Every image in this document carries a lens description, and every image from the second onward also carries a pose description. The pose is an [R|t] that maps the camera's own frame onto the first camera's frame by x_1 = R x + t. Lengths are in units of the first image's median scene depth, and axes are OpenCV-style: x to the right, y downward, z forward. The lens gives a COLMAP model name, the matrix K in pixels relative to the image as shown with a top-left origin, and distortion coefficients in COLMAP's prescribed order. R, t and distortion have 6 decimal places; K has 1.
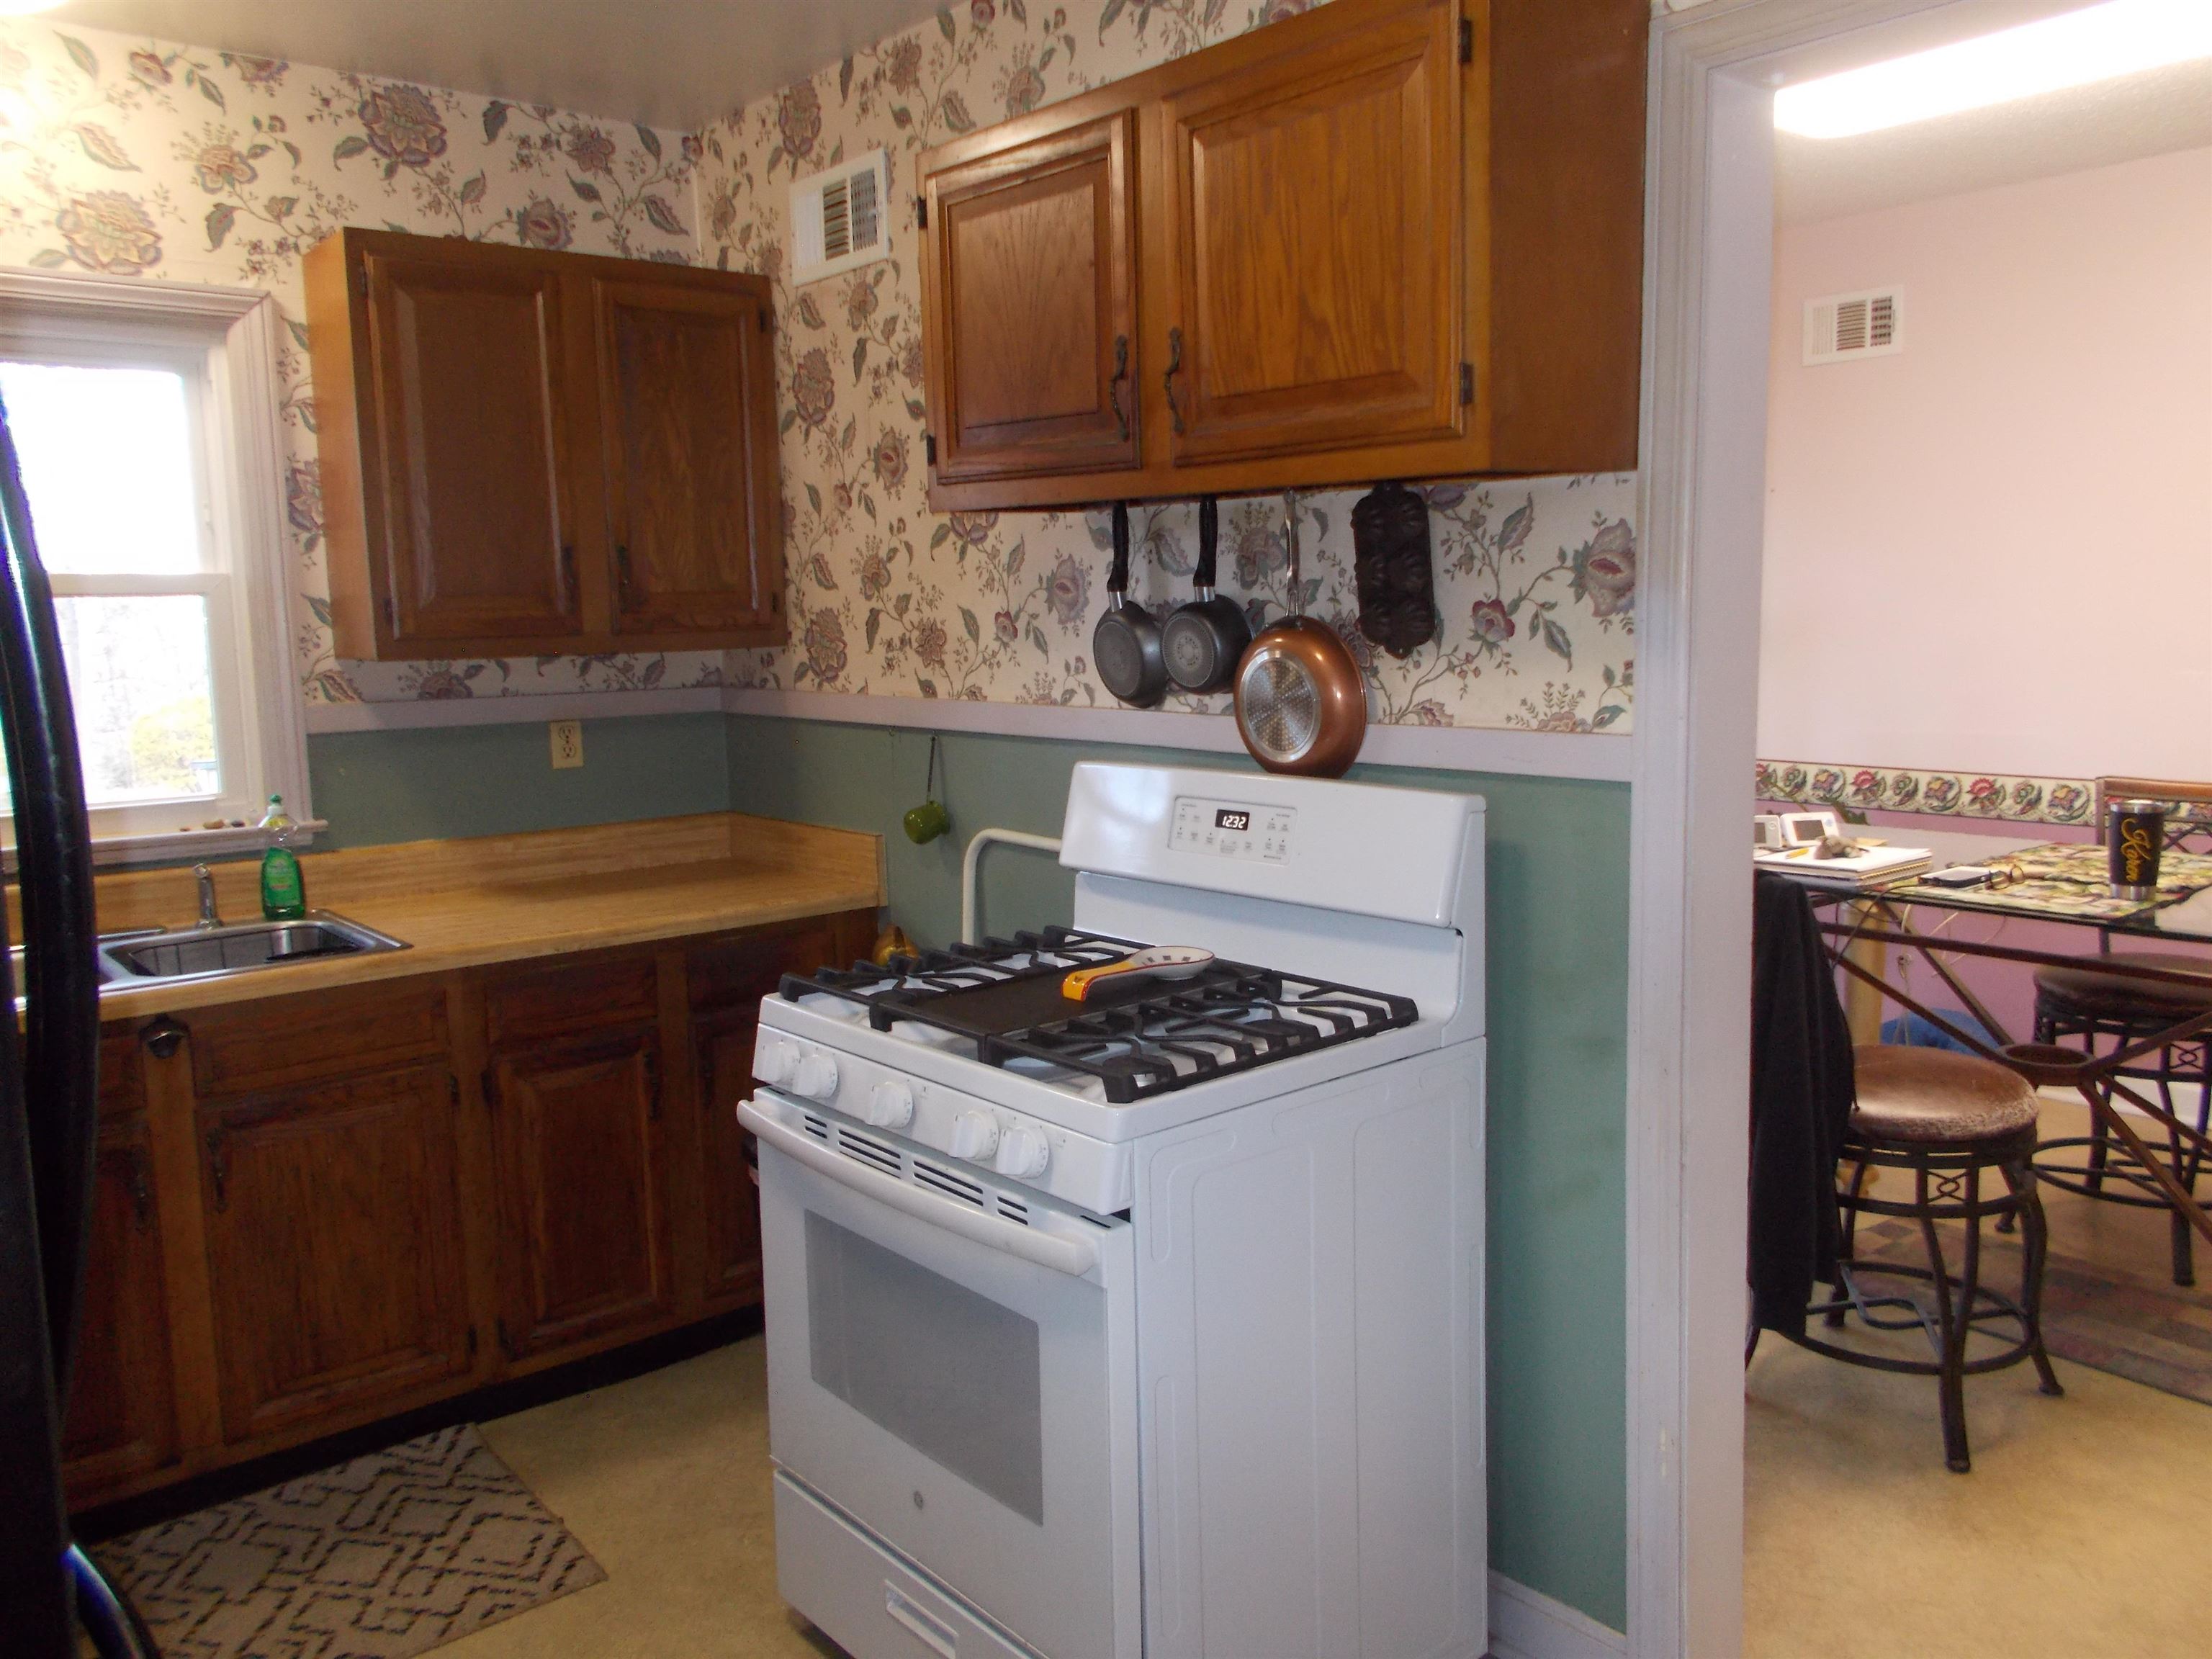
lens RADIAL K [[1684.8, 0, 1102.5], [0, 1684.8, 832.8], [0, 0, 1]] dist [0.016492, -0.012266]
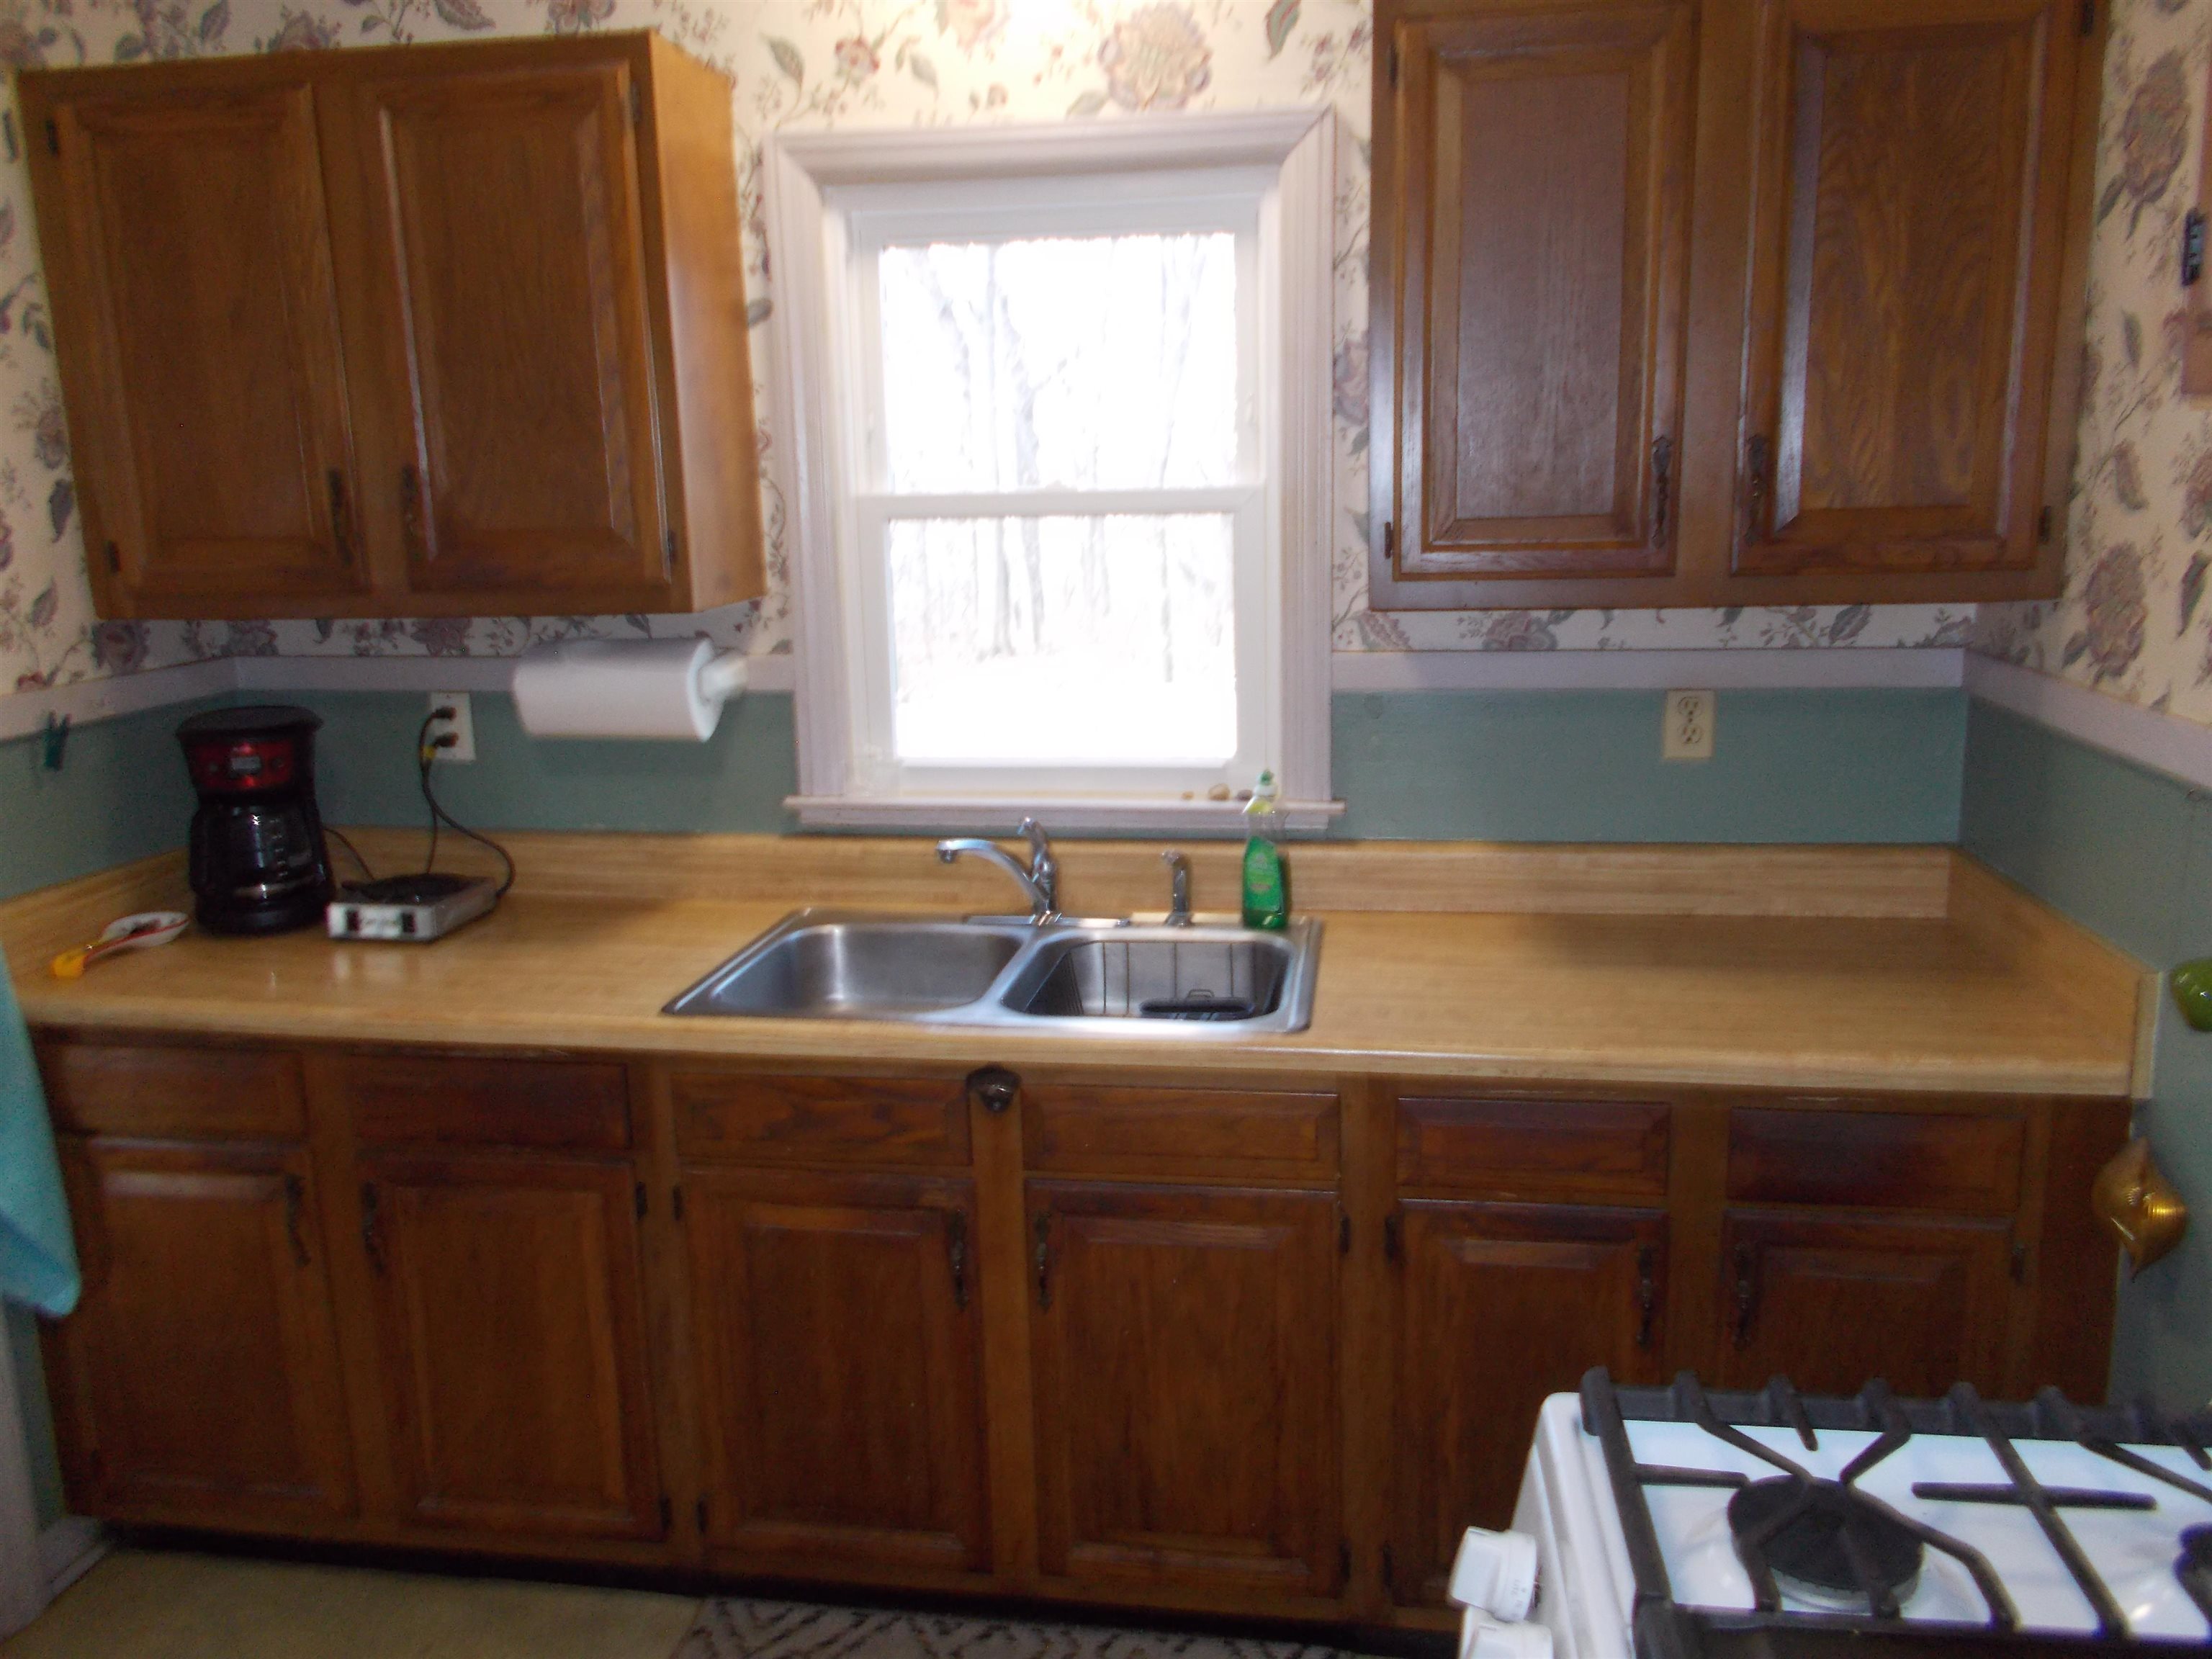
lens RADIAL K [[1684.8, 0, 1100.9], [0, 1684.8, 819.8], [0, 0, 1]] dist [0.016492, -0.012266]
pose [[0.654196, 0.159021, -0.739418, 0.041713], [-0.086449, 0.986961, 0.135772, -0.093322], [0.751368, -0.024900, 0.659414, 0.395420]]
